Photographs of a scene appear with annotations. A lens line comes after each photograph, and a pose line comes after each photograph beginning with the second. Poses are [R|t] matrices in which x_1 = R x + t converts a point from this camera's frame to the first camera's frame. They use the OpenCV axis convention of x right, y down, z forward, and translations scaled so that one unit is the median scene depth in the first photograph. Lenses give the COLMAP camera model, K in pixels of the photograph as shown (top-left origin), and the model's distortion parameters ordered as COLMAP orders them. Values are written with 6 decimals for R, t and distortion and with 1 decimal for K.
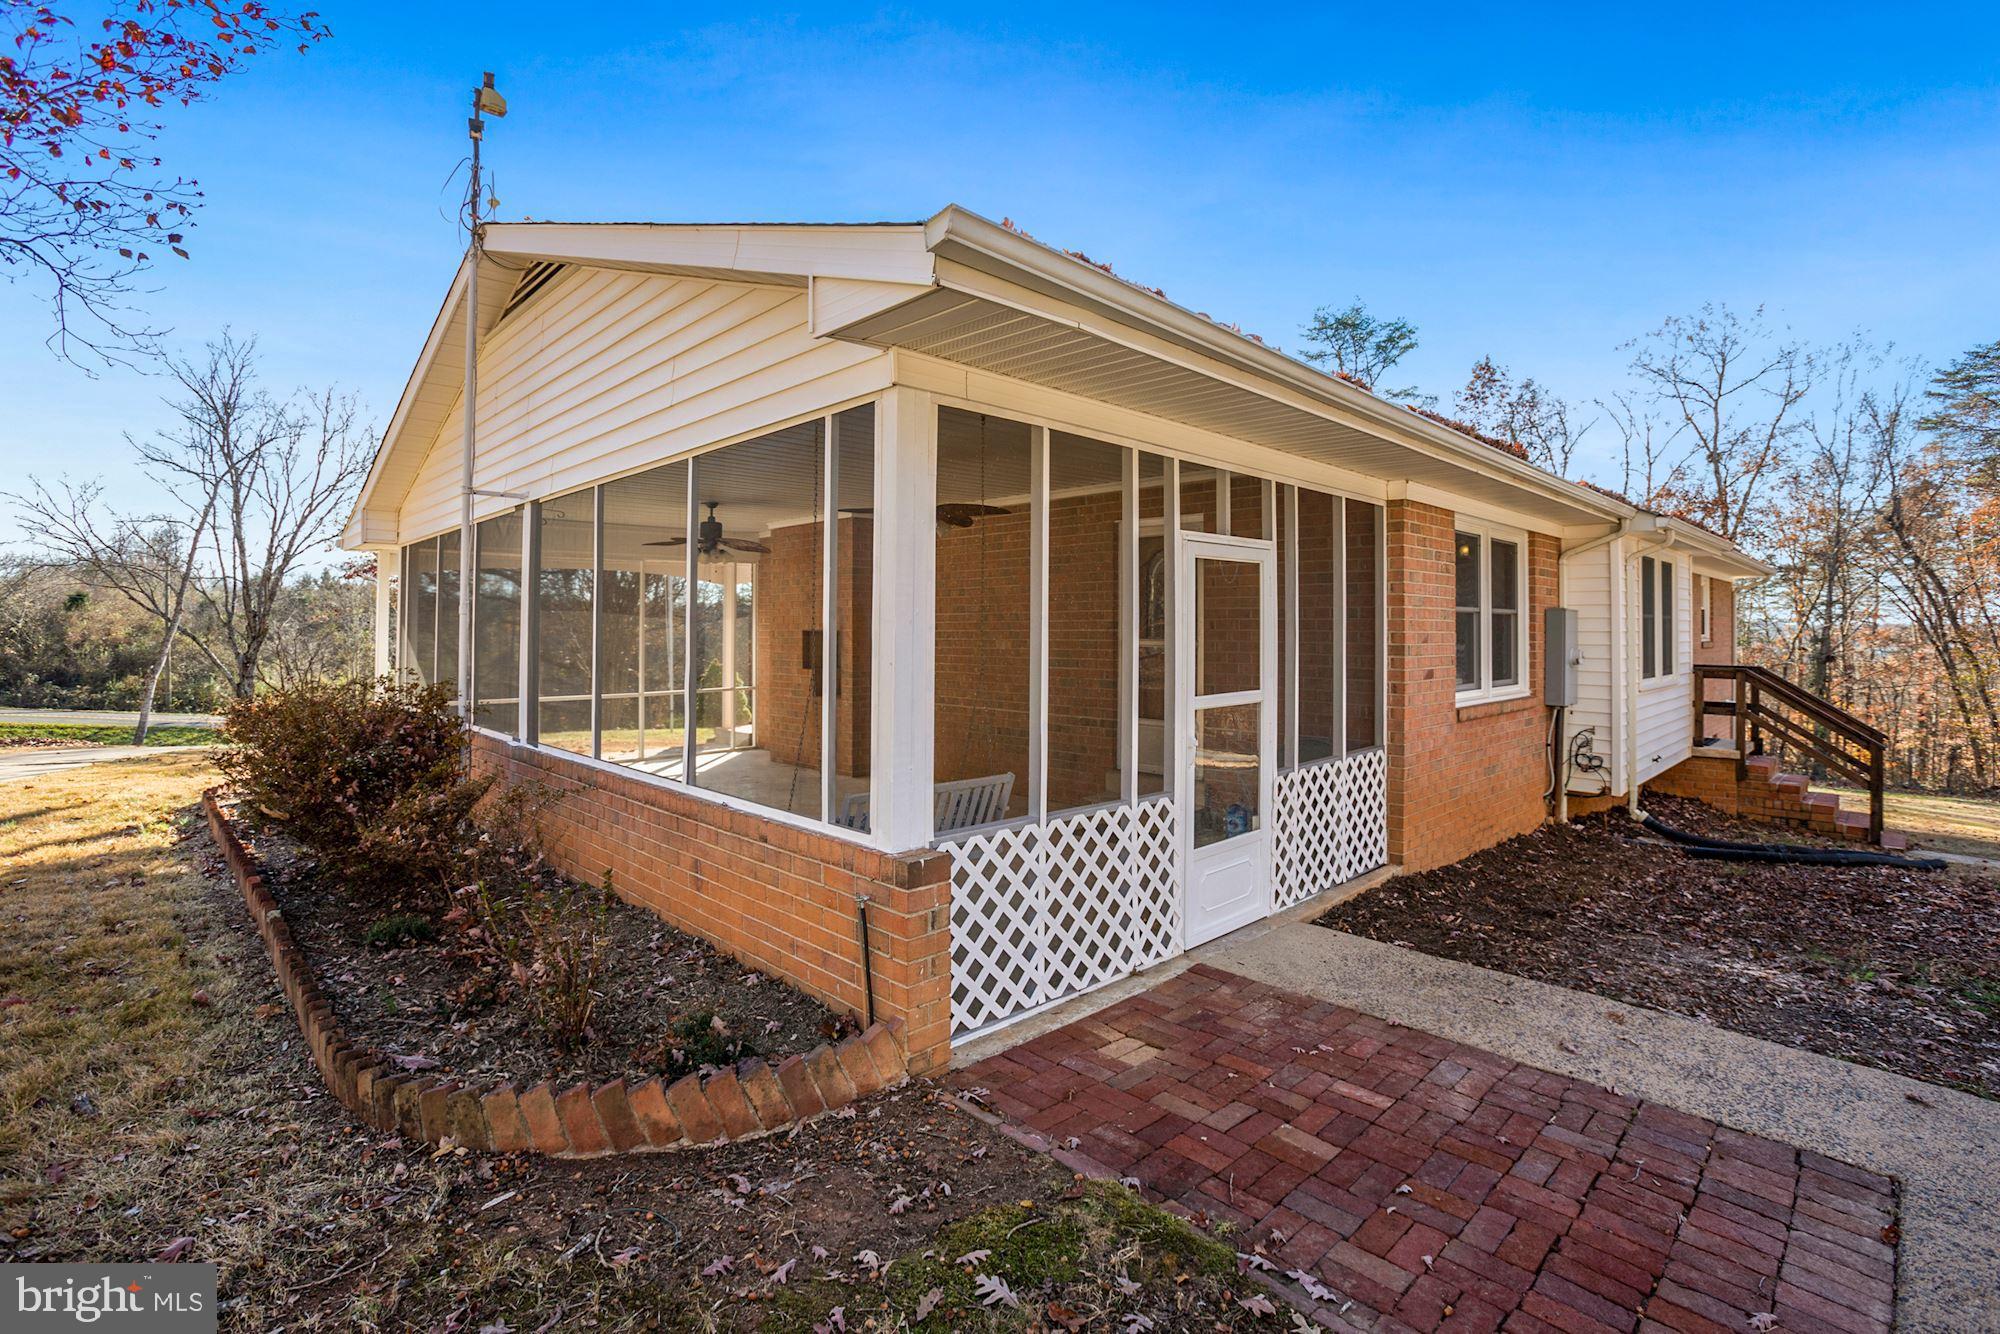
lens RADIAL K [[932.0, 0, 1005.5], [0, 932.0, 649.6], [0, 0, 1]] dist [-0.085540, 0.046068]
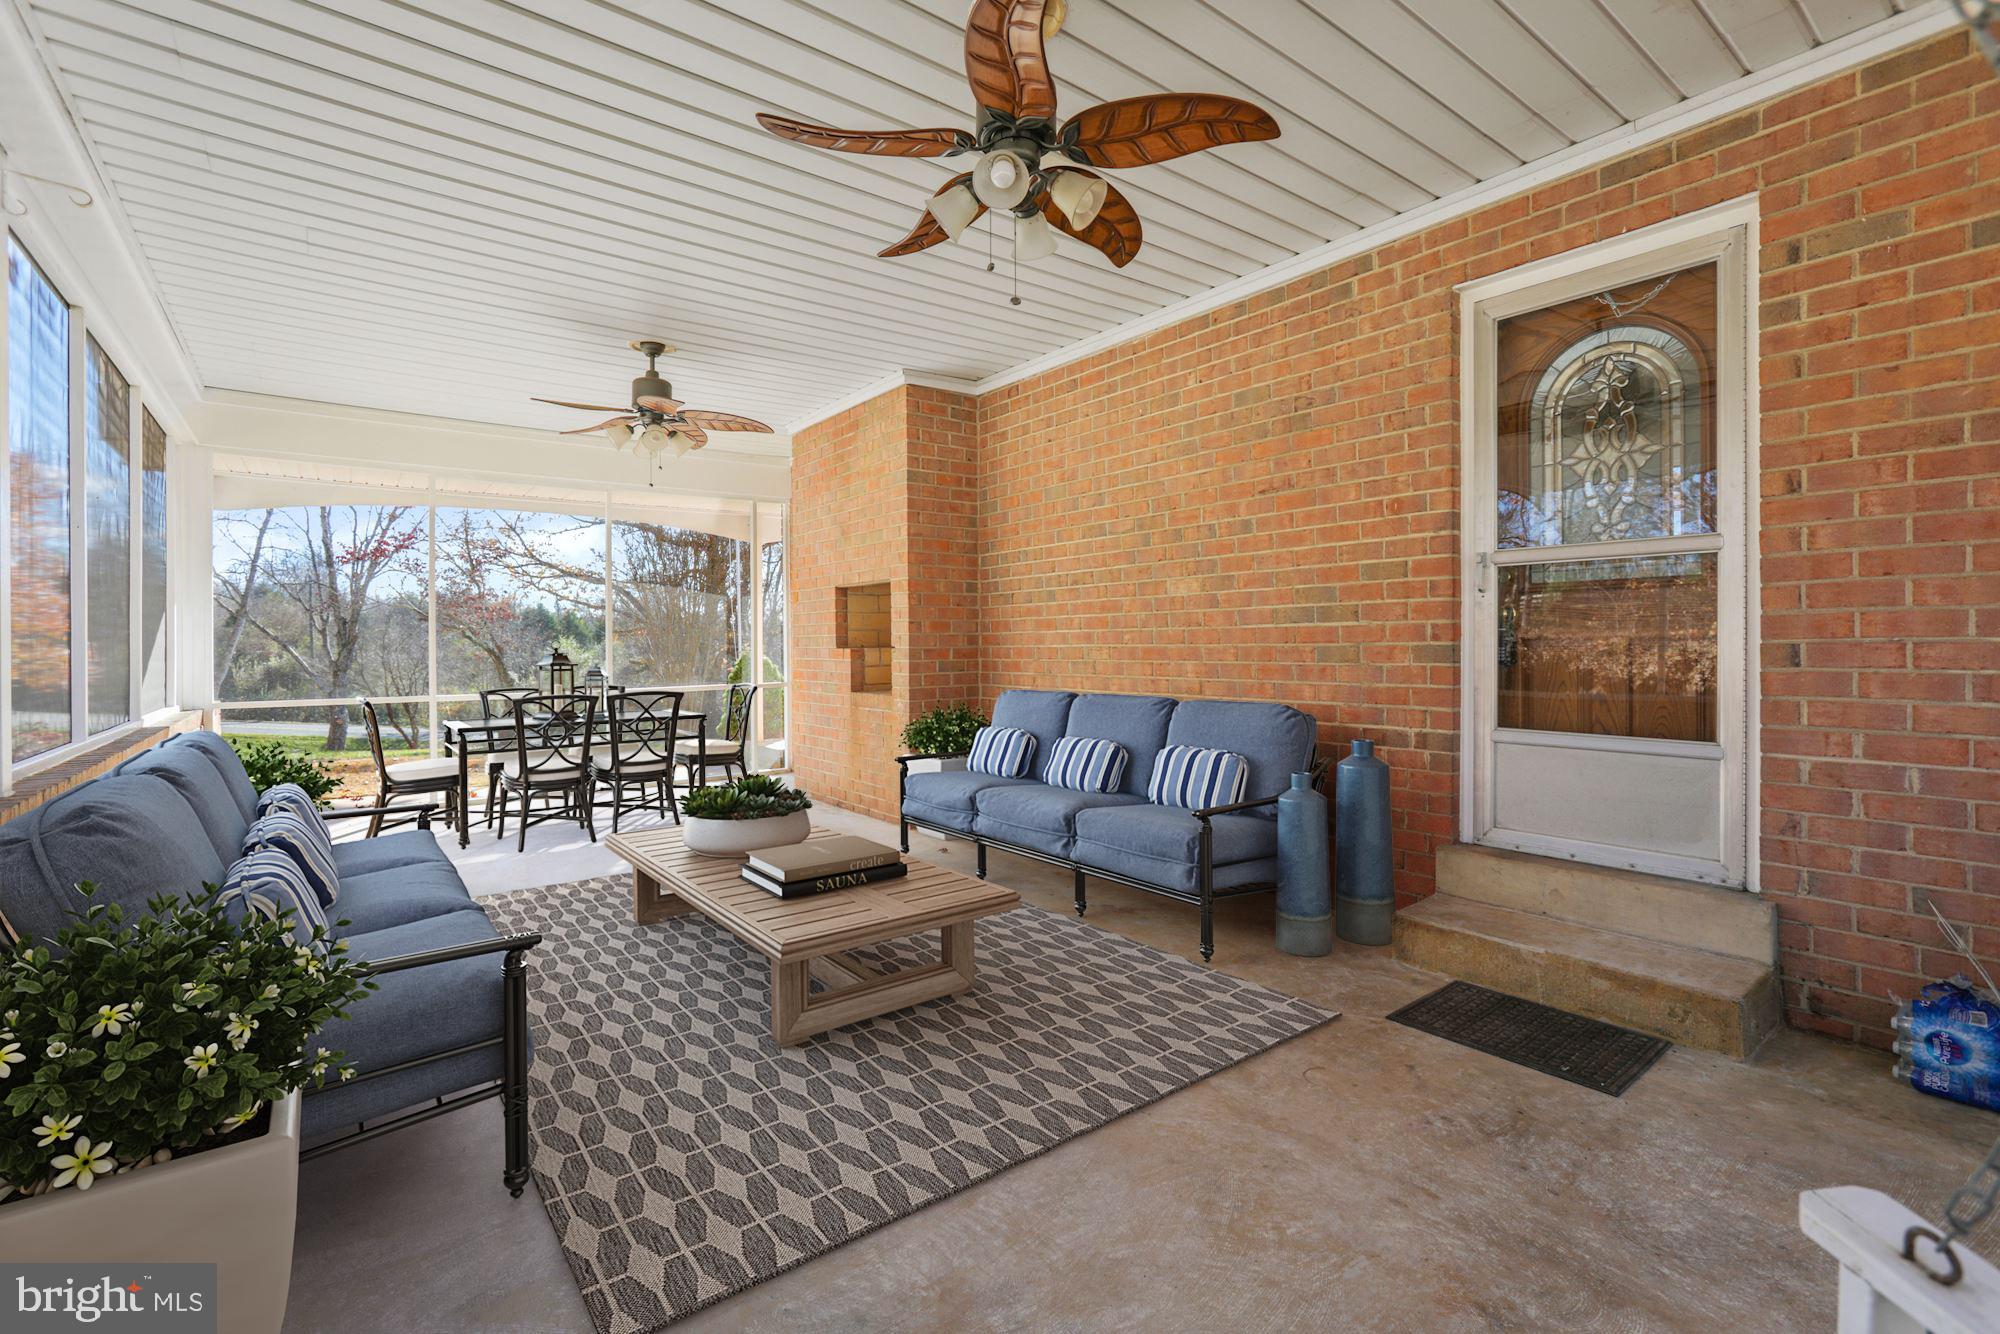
lens RADIAL K [[932.0, 0, 1005.5], [0, 932.0, 649.6], [0, 0, 1]] dist [-0.085540, 0.046068]
pose [[0.993700, -0.008566, -0.111747, -0.043114], [0.007381, 0.999912, -0.011013, 0.034460], [0.111831, 0.010118, 0.993676, 0.473733]]
